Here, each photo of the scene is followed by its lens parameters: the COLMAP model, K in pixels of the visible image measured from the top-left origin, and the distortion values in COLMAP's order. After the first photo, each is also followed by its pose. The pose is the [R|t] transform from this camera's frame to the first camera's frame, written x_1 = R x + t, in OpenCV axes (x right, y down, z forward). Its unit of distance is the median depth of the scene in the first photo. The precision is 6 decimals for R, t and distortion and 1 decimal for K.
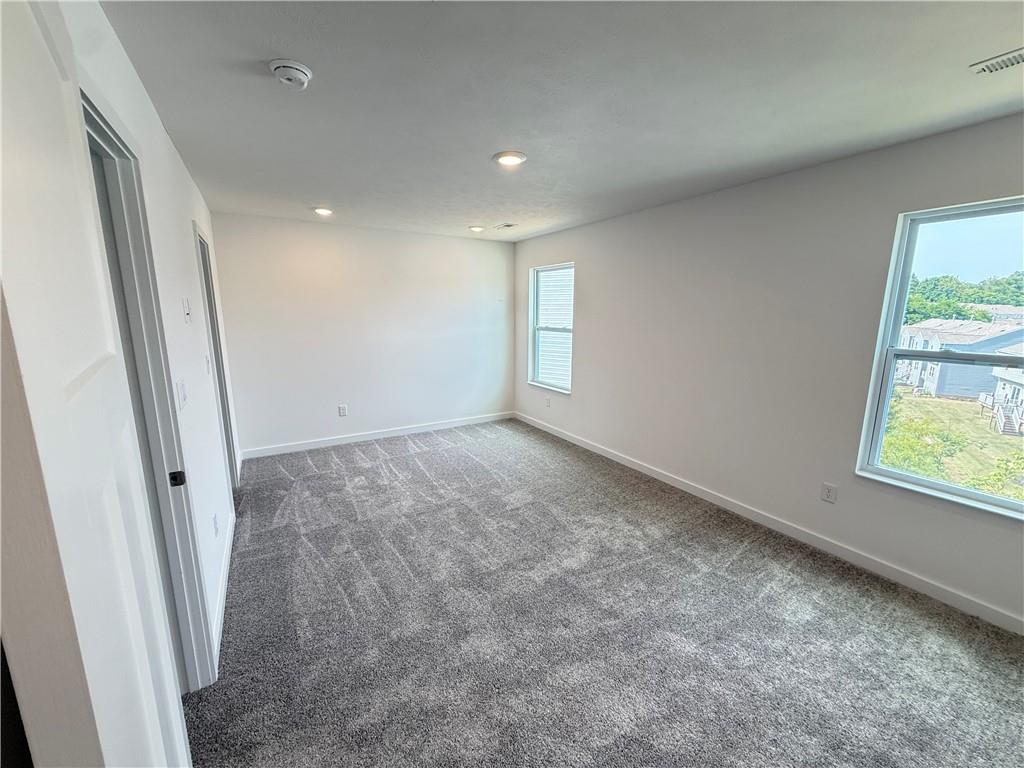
lens RADIAL K [[408.3, 0, 514.1], [0, 408.3, 384.8], [0, 0, 1]] dist [0.000421, -0.000123]
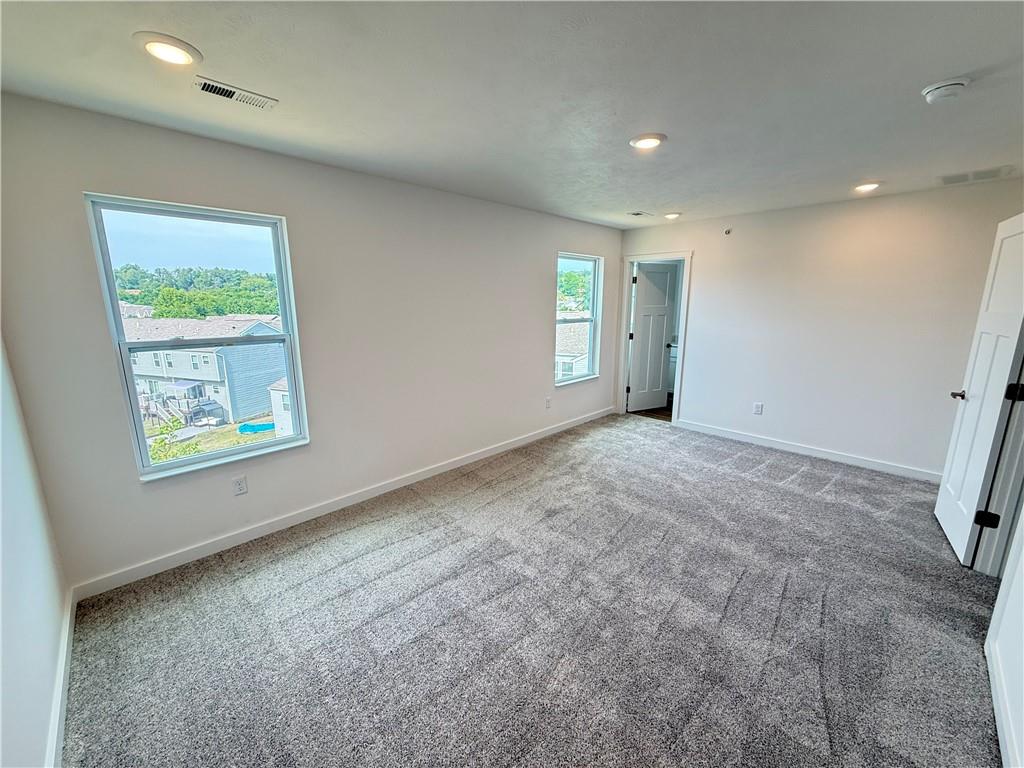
lens RADIAL K [[408.3, 0, 514.1], [0, 408.3, 384.8], [0, 0, 1]] dist [0.000421, -0.000123]
pose [[-0.222156, -0.197974, 0.954700, -0.421666], [0.184621, 0.952913, 0.240564, -0.127535], [-0.957372, 0.229700, -0.175146, 0.687109]]
